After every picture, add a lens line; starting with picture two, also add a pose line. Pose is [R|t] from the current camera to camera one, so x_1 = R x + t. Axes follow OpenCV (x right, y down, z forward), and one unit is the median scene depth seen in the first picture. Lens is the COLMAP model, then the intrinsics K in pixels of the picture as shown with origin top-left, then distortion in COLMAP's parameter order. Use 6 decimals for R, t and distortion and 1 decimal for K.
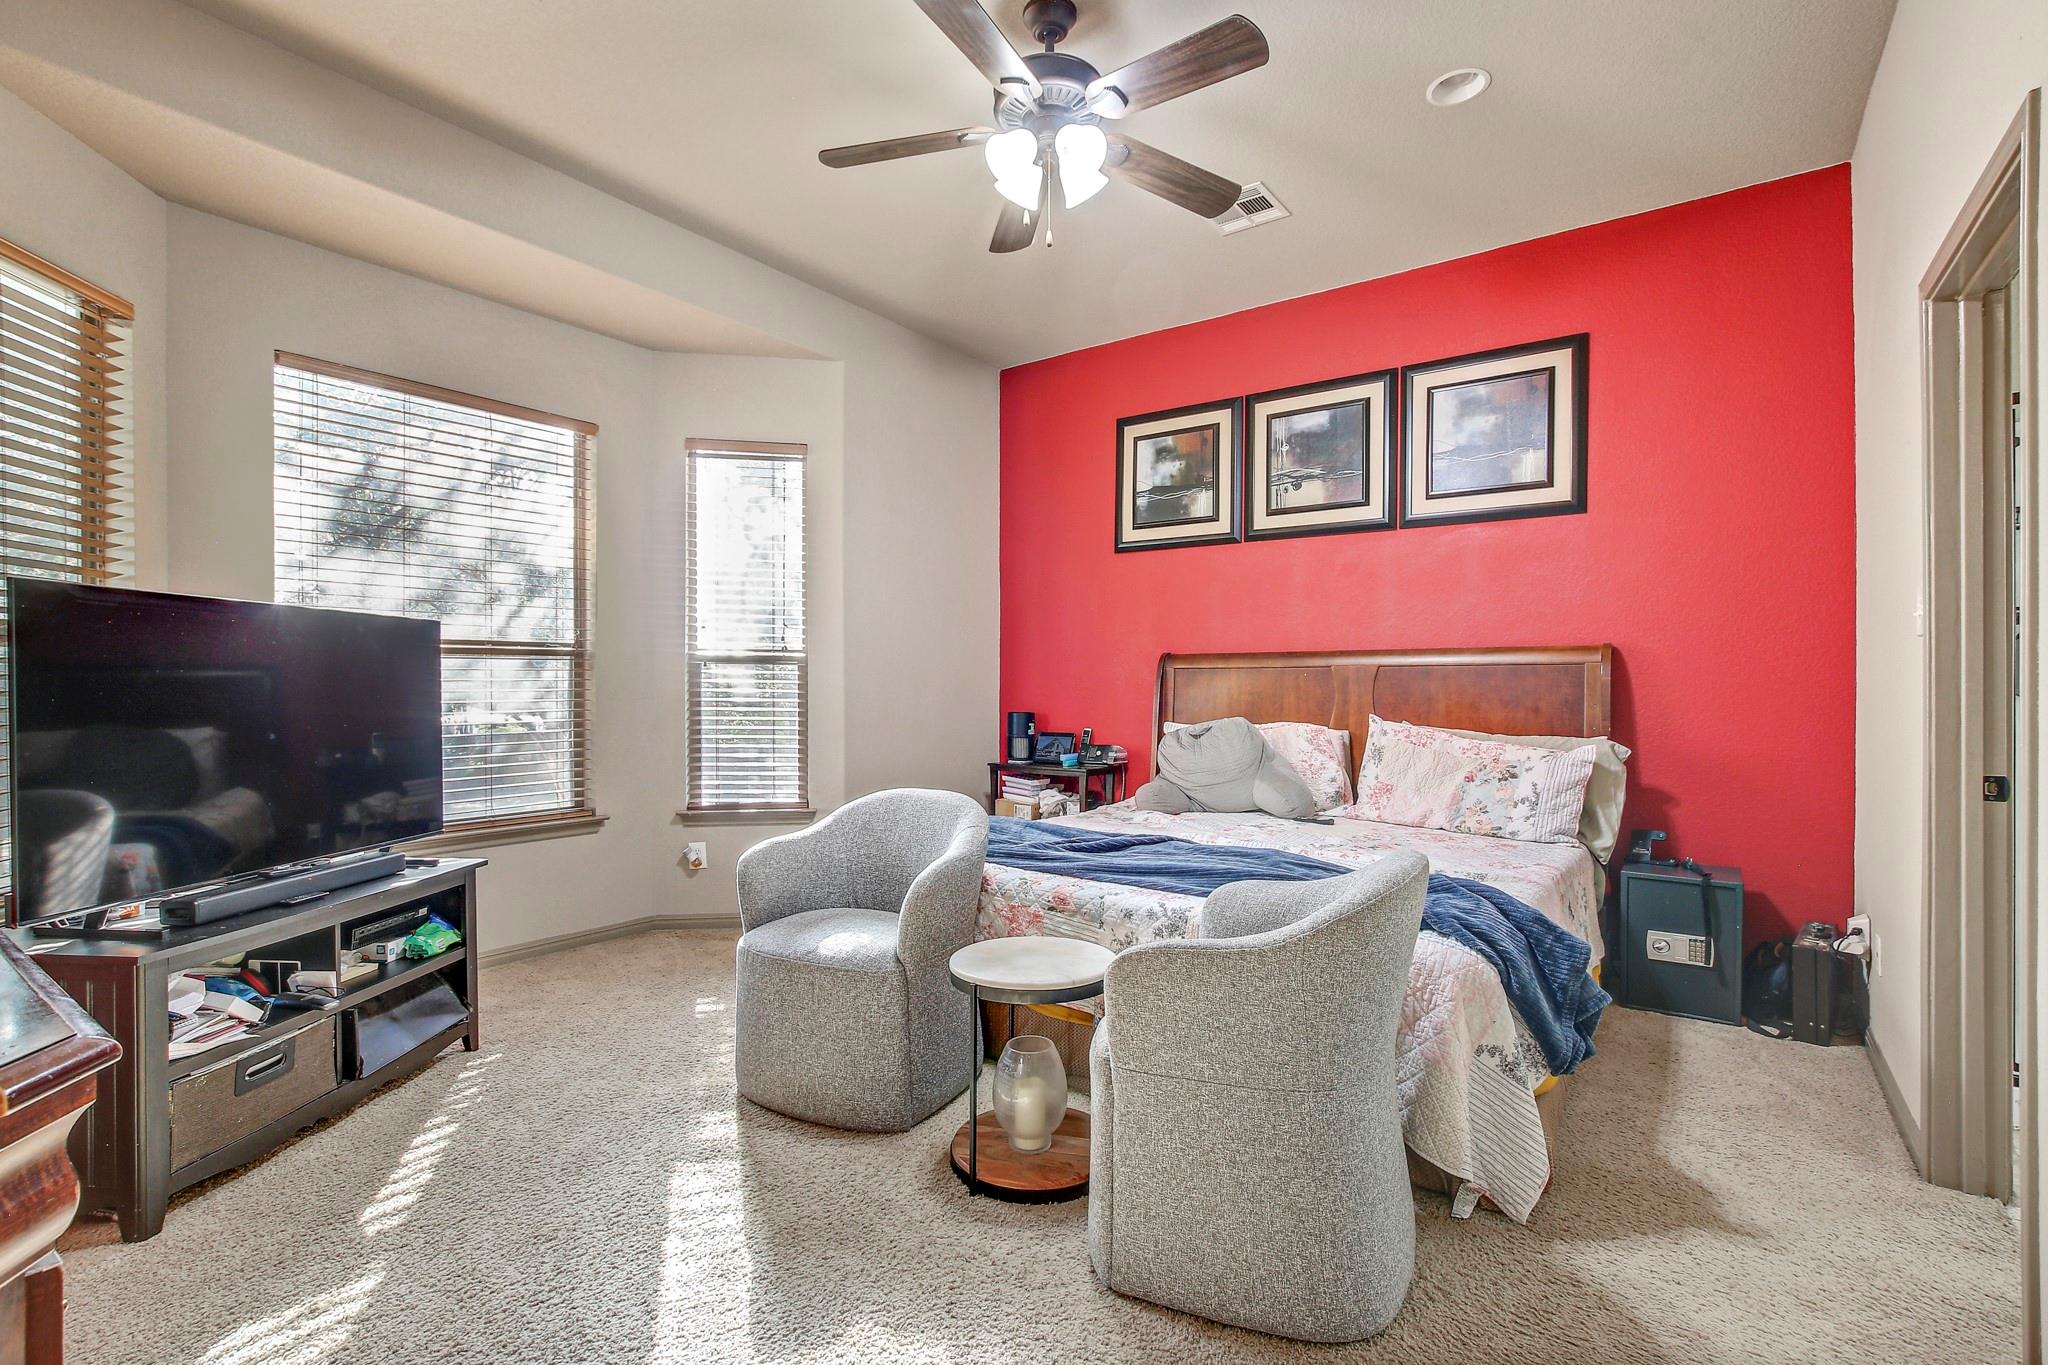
lens RADIAL K [[946.8, 0, 1018.5], [0, 946.8, 688.4], [0, 0, 1]] dist [-0.004975, -0.000099]
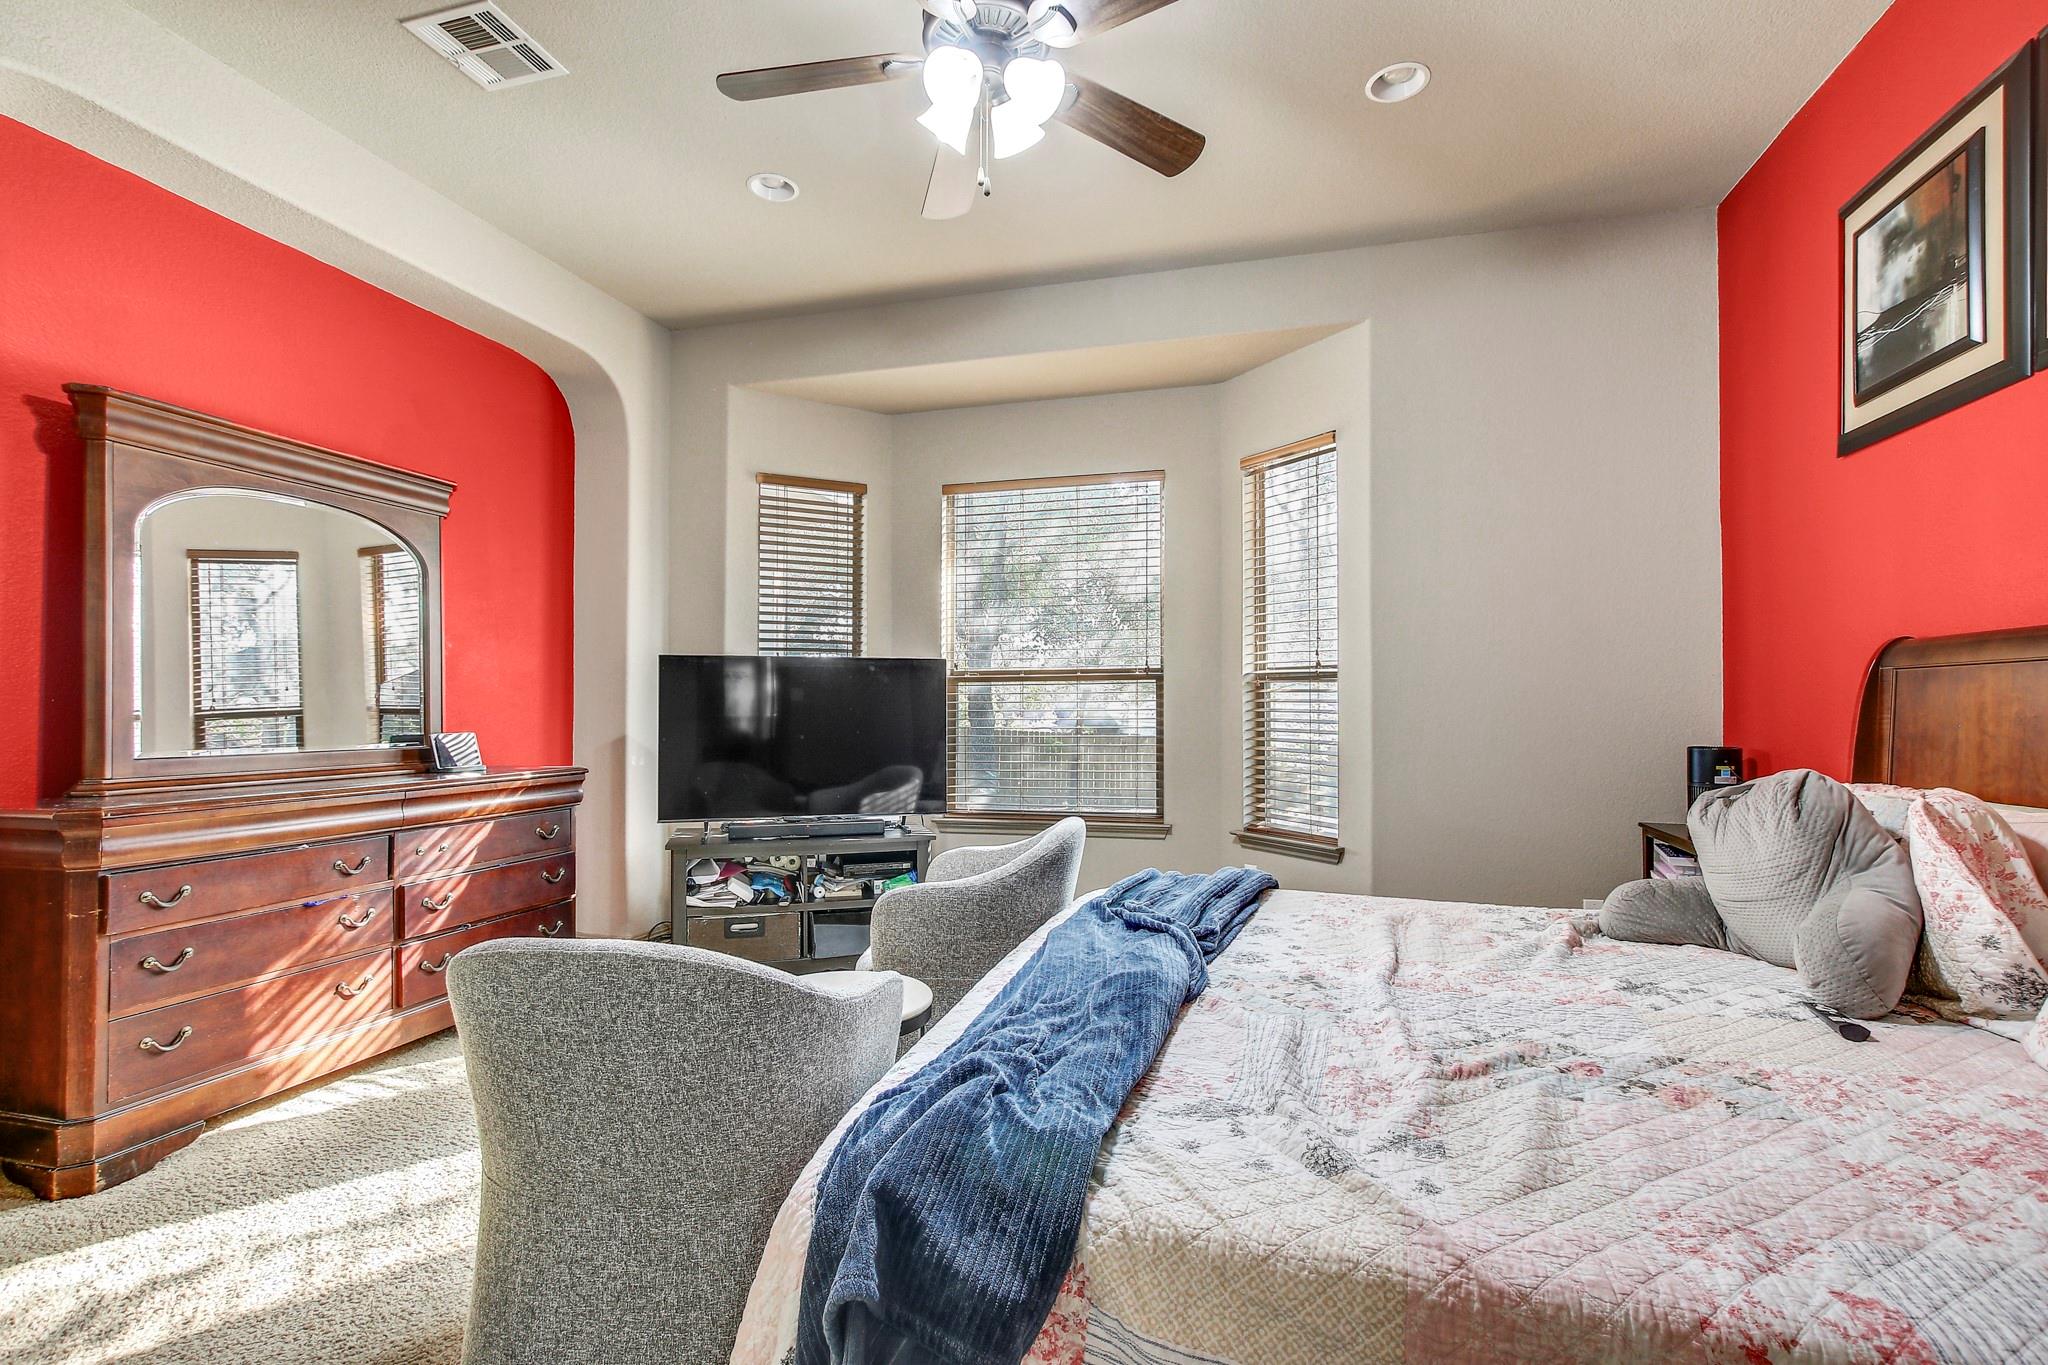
lens RADIAL K [[946.8, 0, 1018.5], [0, 946.8, 688.4], [0, 0, 1]] dist [-0.004975, -0.000099]
pose [[0.346329, -0.018150, -0.937938, 0.471344], [-0.002273, 0.999794, -0.020187, -0.000117], [0.938110, 0.009124, 0.346216, 0.407045]]
